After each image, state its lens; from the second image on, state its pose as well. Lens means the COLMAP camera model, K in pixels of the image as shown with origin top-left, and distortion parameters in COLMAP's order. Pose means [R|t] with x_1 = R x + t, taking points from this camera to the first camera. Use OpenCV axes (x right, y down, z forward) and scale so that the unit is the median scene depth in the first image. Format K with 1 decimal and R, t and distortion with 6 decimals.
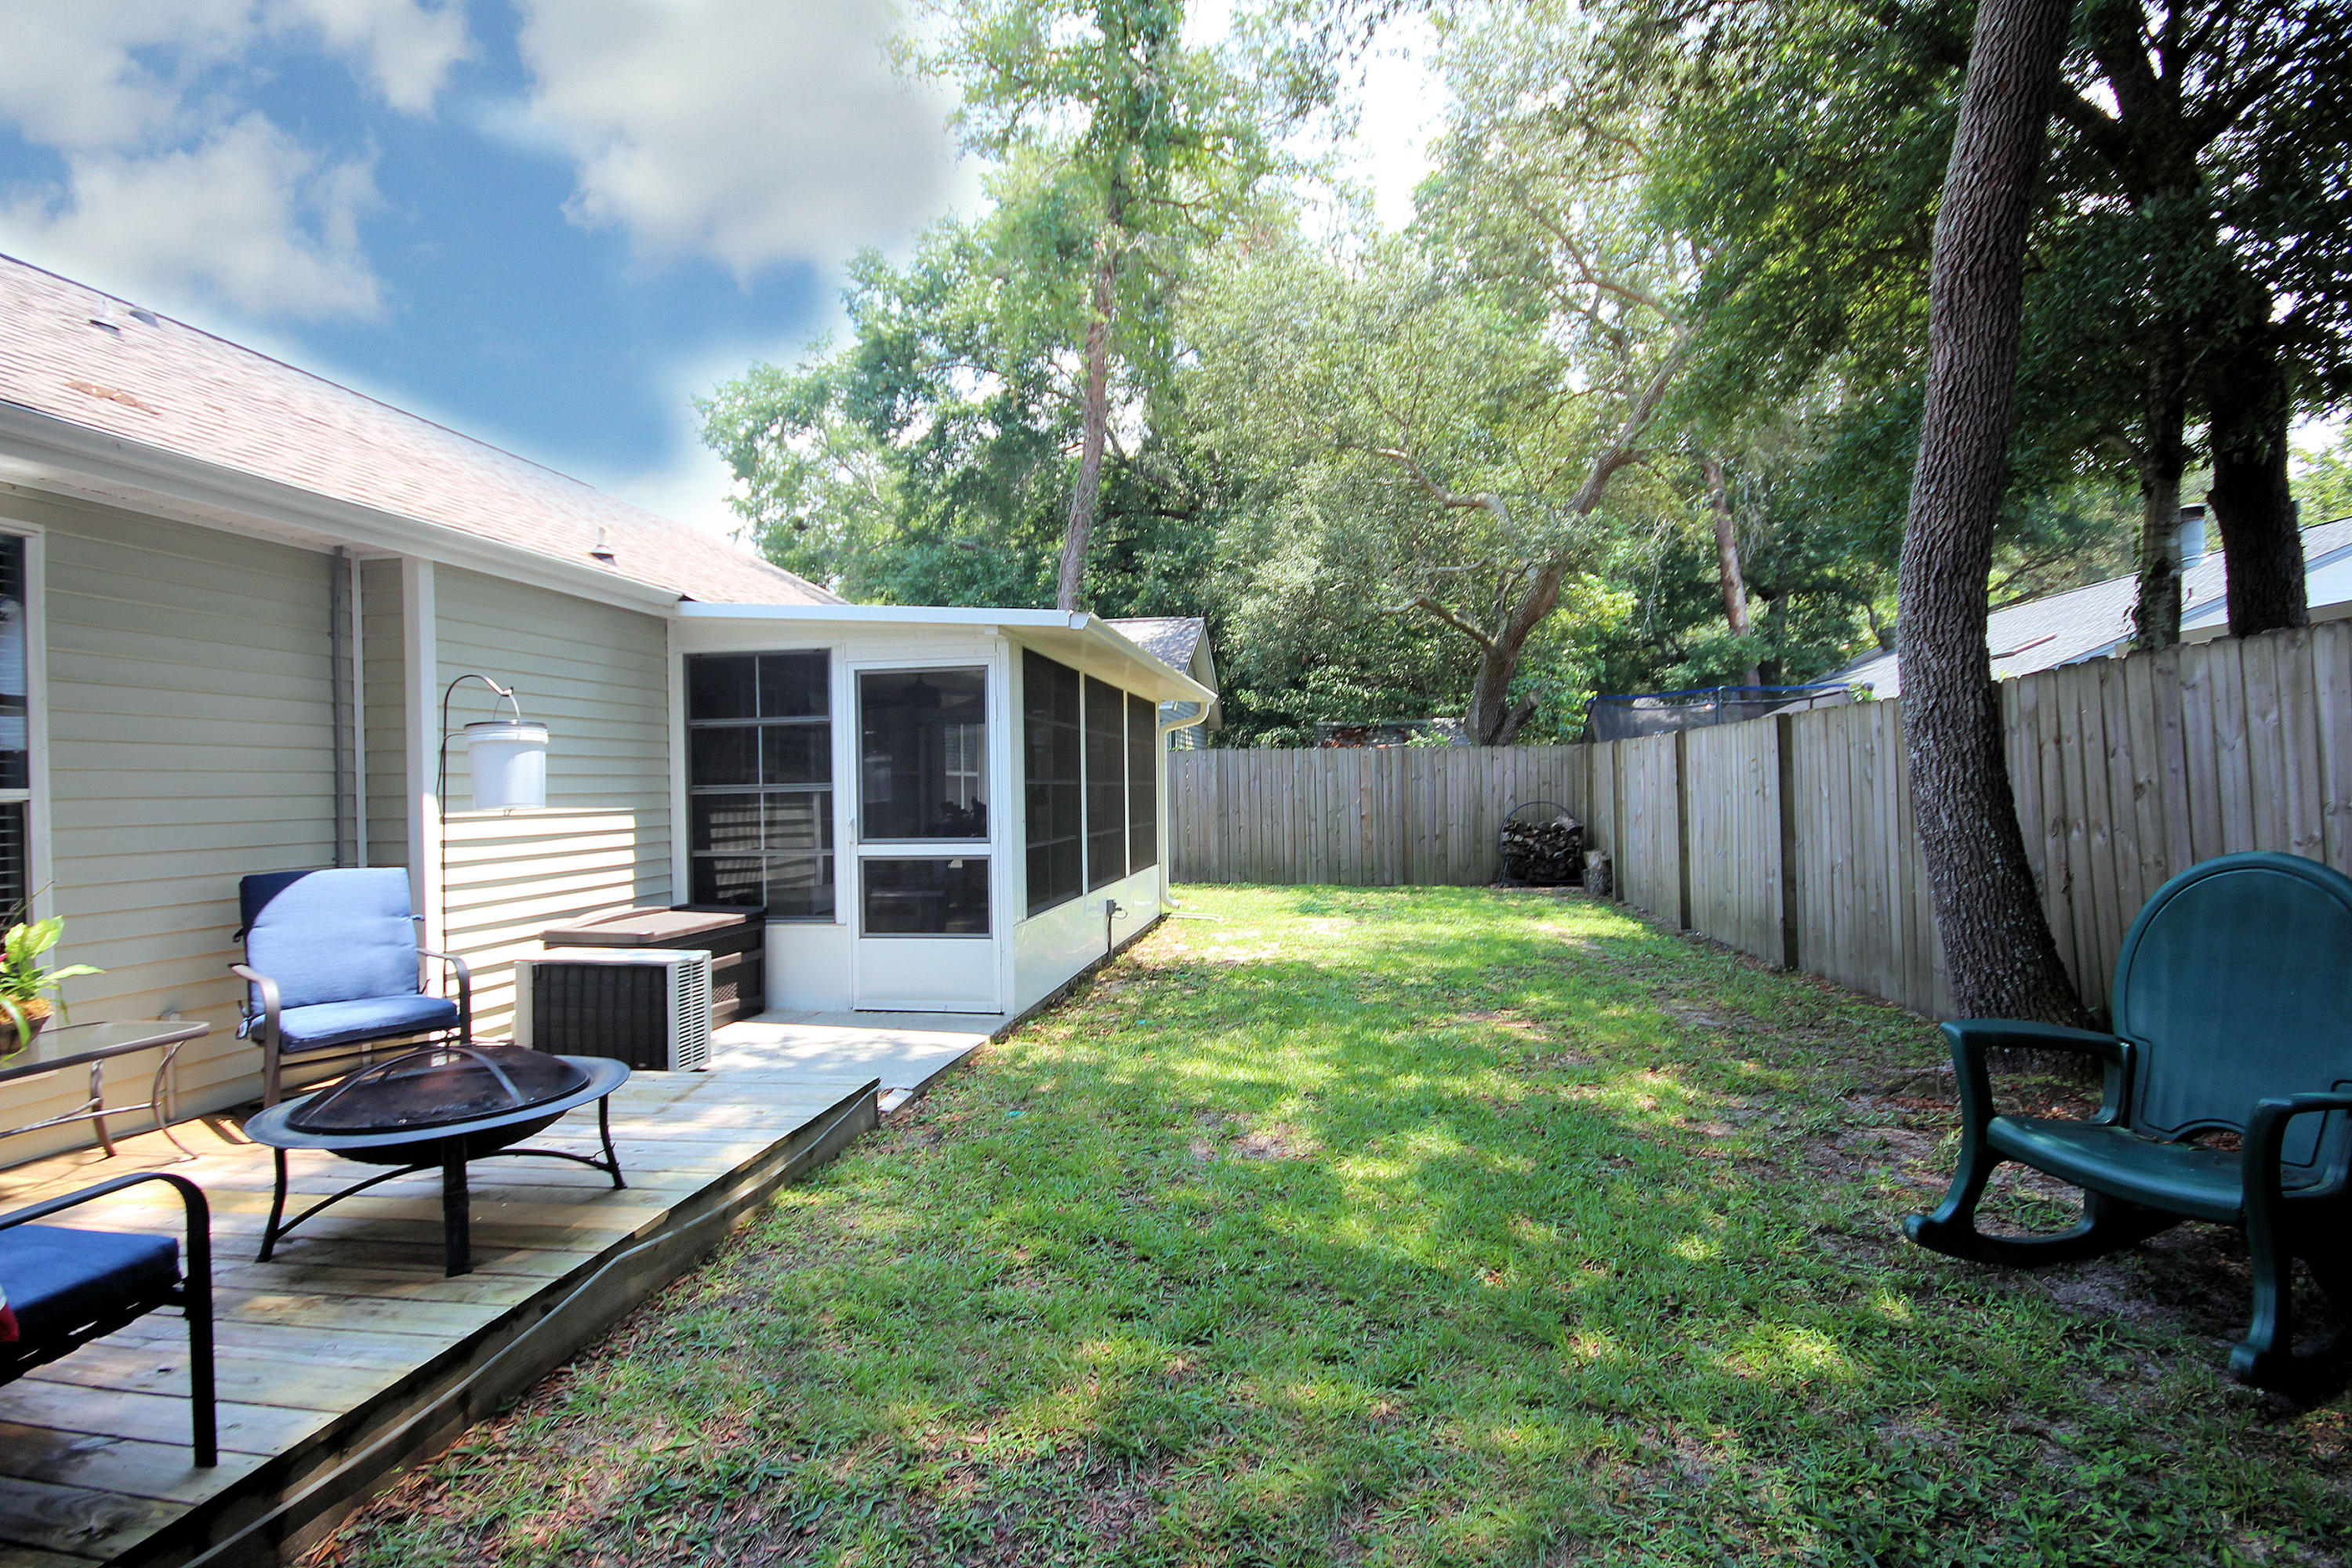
lens RADIAL K [[1070.4, 0, 1179.7], [0, 1070.4, 780.9], [0, 0, 1]] dist [-0.005745, -0.001069]
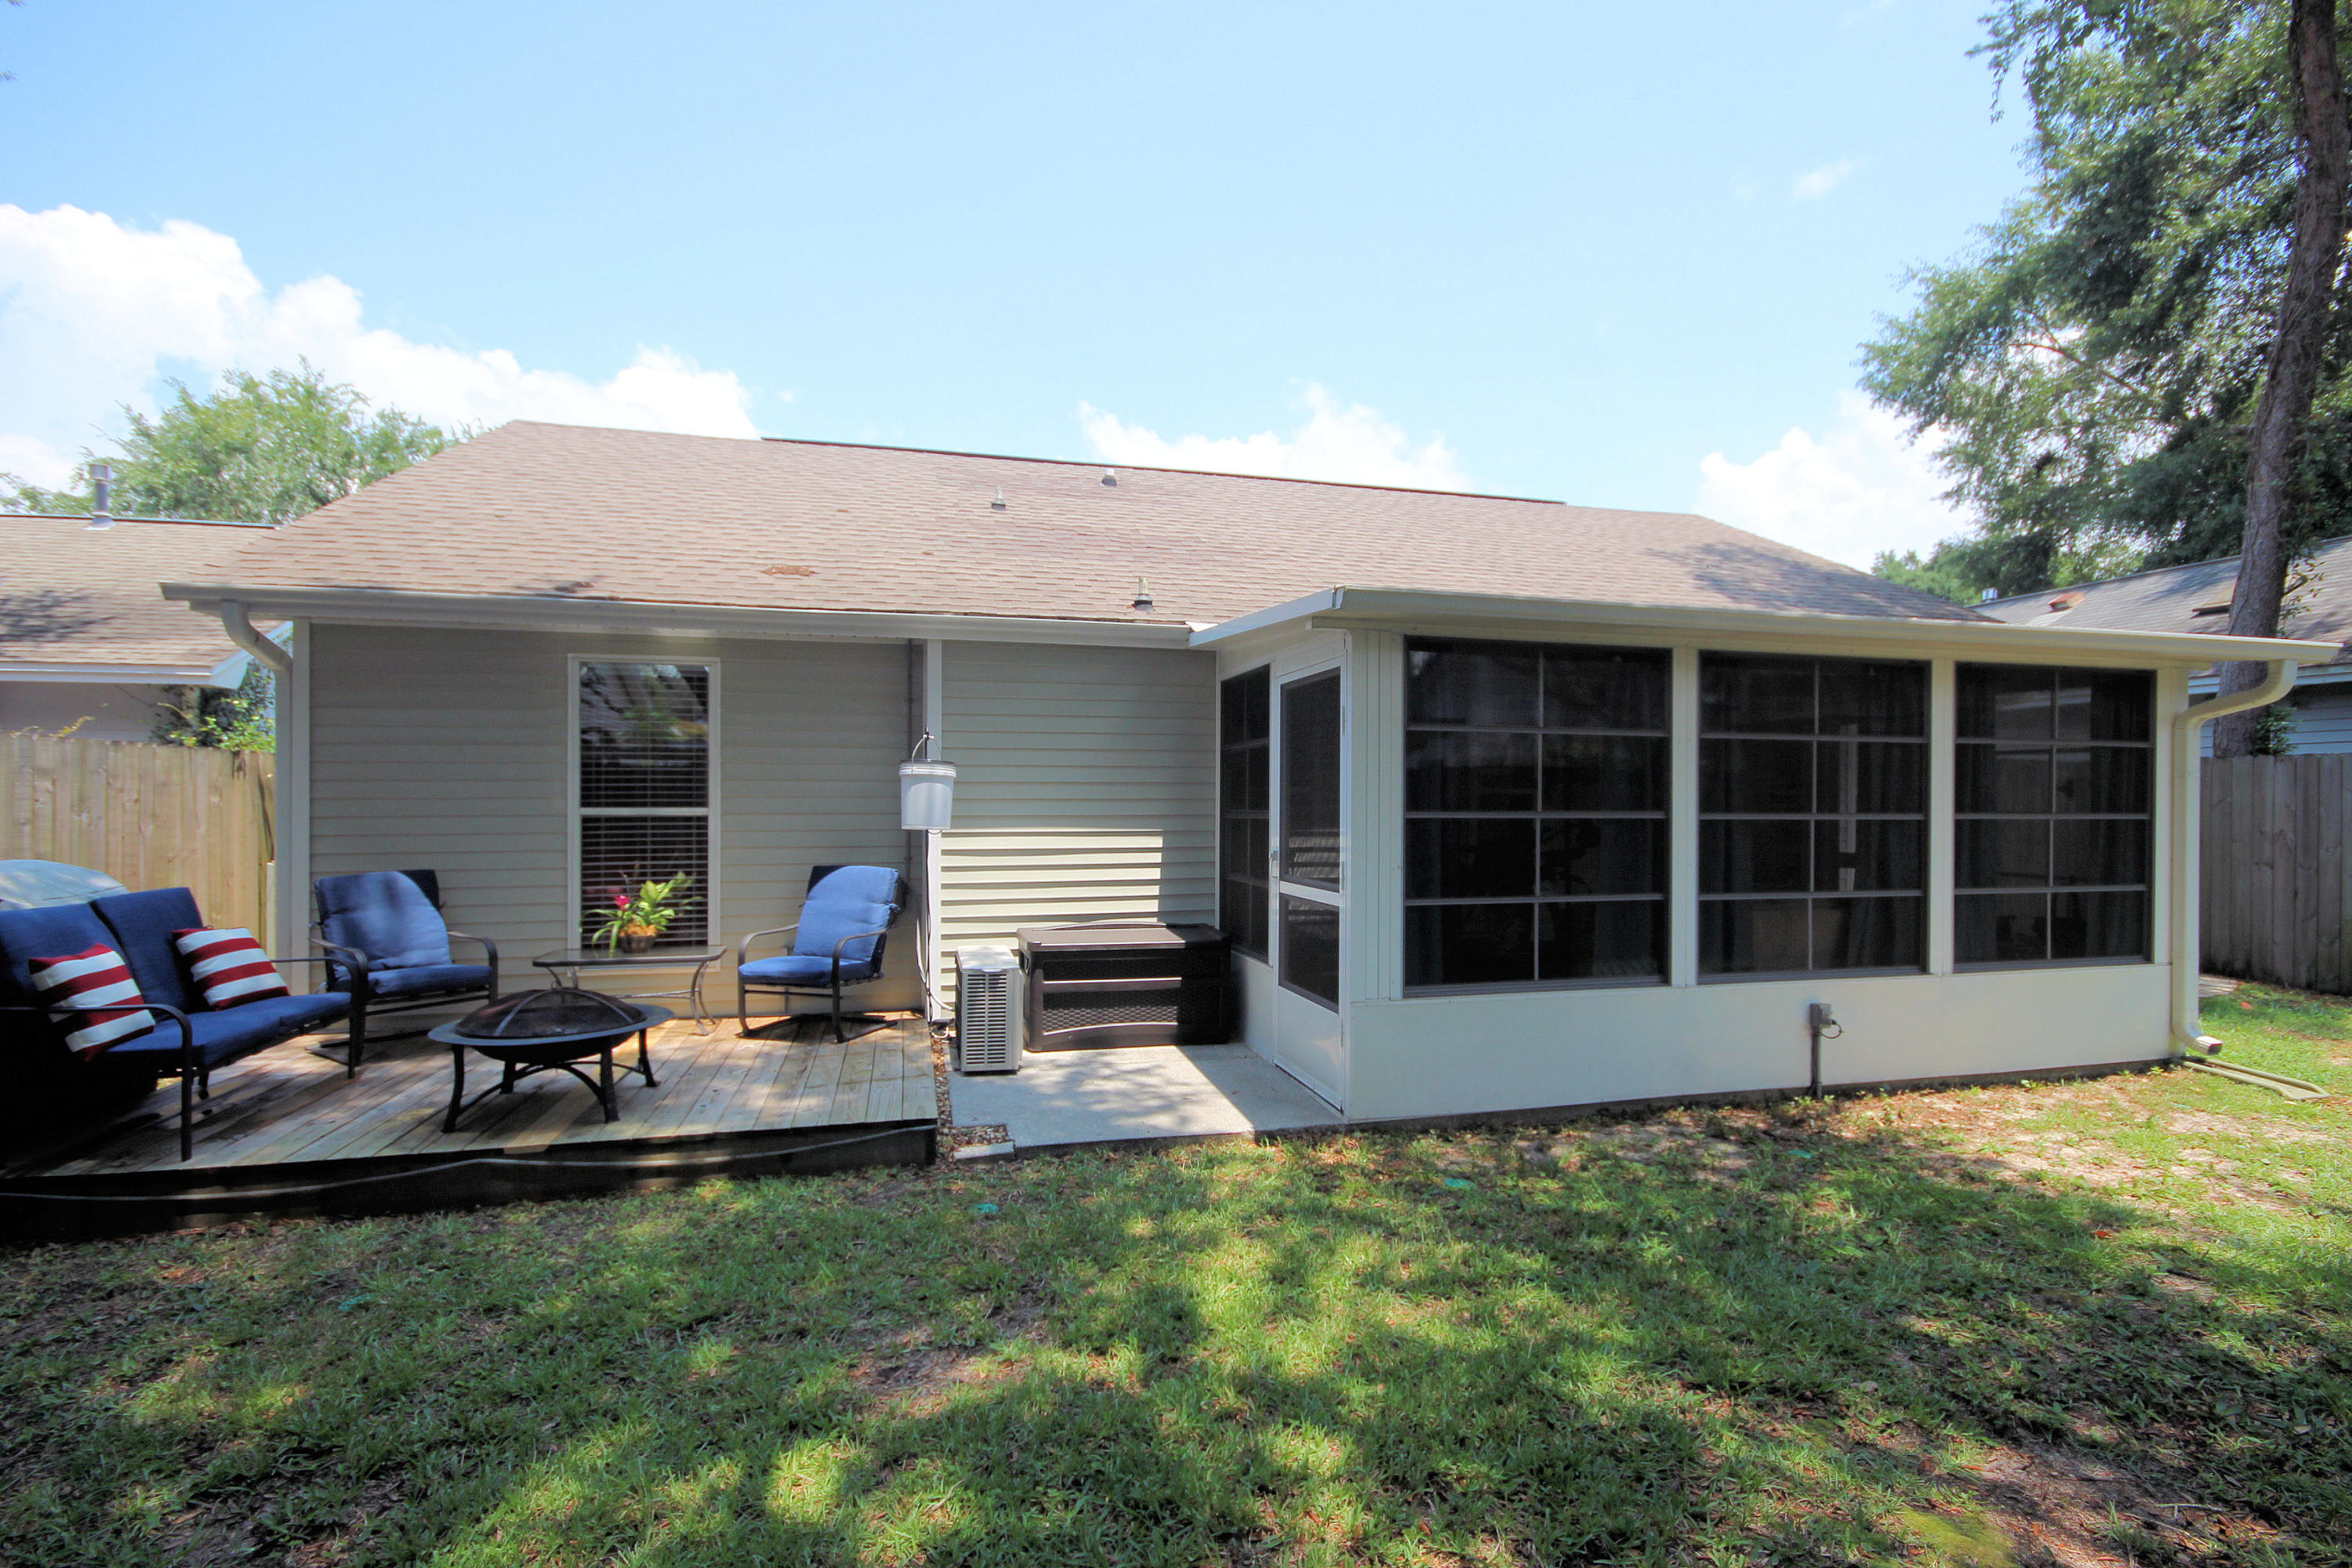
lens RADIAL K [[1070.4, 0, 1169.6], [0, 1070.4, 784.1], [0, 0, 1]] dist [-0.005745, -0.001069]
pose [[0.407843, 0.015423, -0.912922, 0.404180], [-0.009547, 0.999875, 0.012627, -0.028608], [0.913002, 0.003566, 0.407939, 0.448610]]
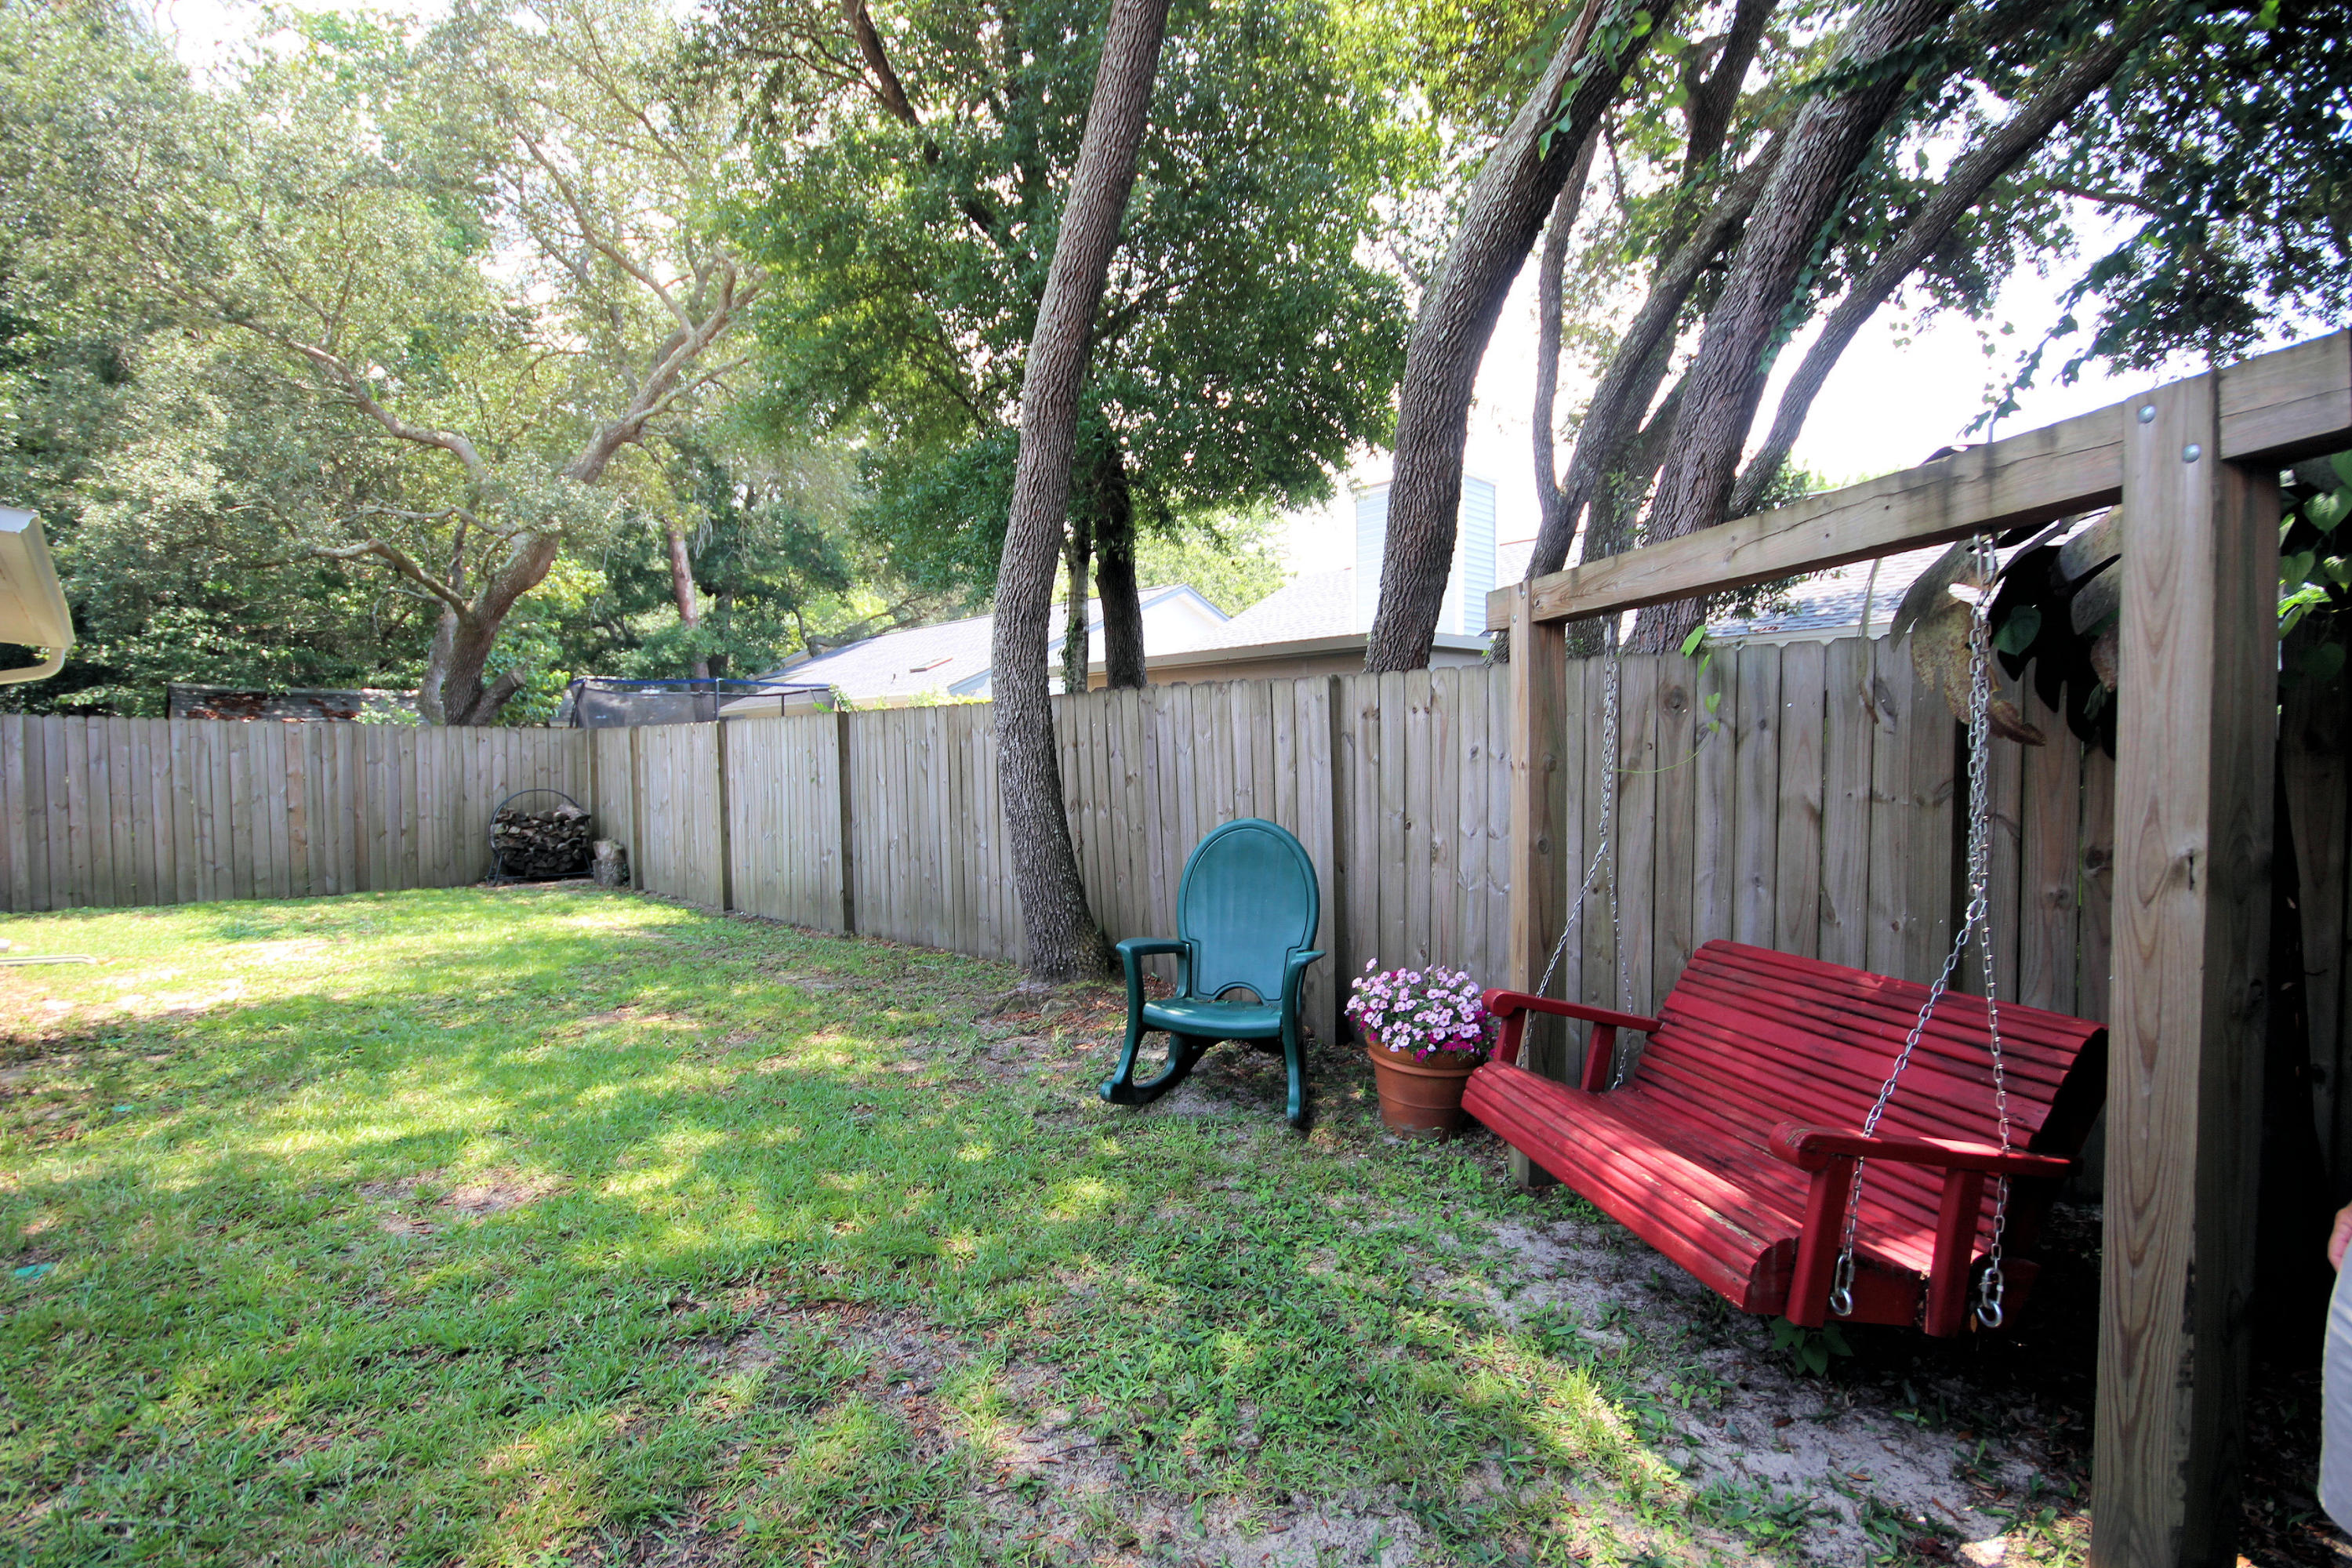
lens RADIAL K [[1070.4, 0, 1173.8], [0, 1070.4, 773.9], [0, 0, 1]] dist [-0.005745, -0.001069]
pose [[0.595897, 0.006021, 0.803038, -0.145951], [-0.011237, 0.999937, 0.000841, -0.001288], [-0.802982, -0.009525, 0.595927, 0.031558]]
